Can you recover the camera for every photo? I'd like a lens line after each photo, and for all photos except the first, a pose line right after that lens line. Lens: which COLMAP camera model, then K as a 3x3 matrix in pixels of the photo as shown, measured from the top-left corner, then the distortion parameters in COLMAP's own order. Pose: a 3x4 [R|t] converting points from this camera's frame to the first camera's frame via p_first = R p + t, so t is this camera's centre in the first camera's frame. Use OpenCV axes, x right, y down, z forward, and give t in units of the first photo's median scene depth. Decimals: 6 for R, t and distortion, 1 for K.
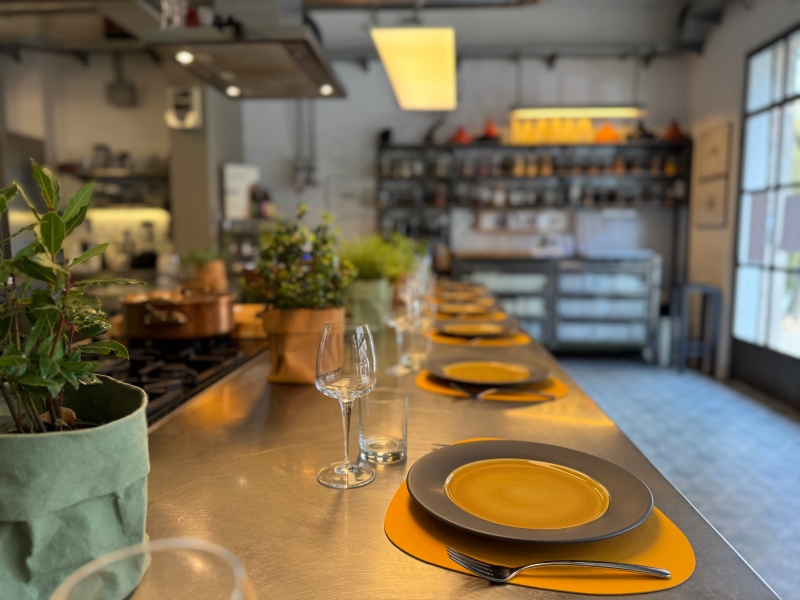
lens RADIAL K [[569.5, 0, 400.0], [0, 569.5, 300.0], [0, 0, 1]] dist [0.046040, -0.107505]
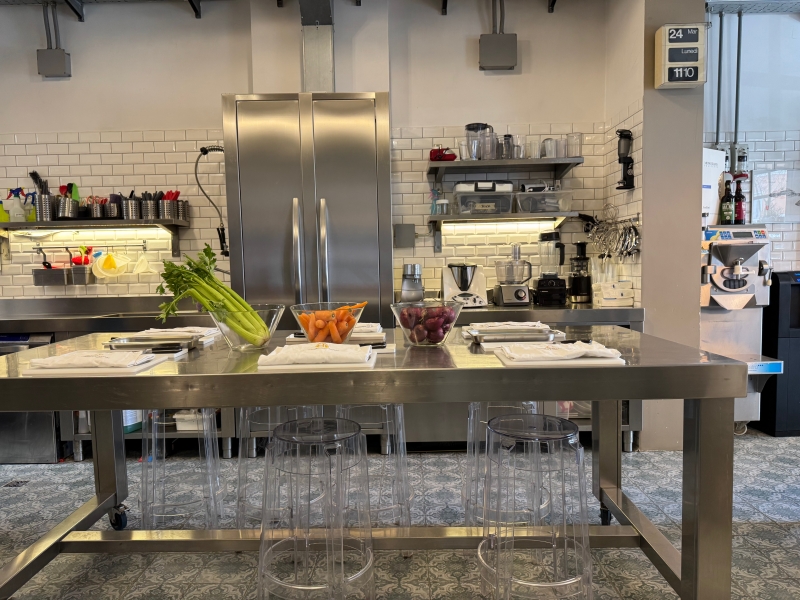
lens RADIAL K [[560.5, 0, 400.0], [0, 560.5, 300.0], [0, 0, 1]] dist [0.083197, -0.151963]
pose [[0.998625, -0.026360, 0.045312, -0.700595], [0.027094, 0.999510, -0.015651, -0.053852], [-0.044877, 0.016857, 0.998850, 0.343523]]
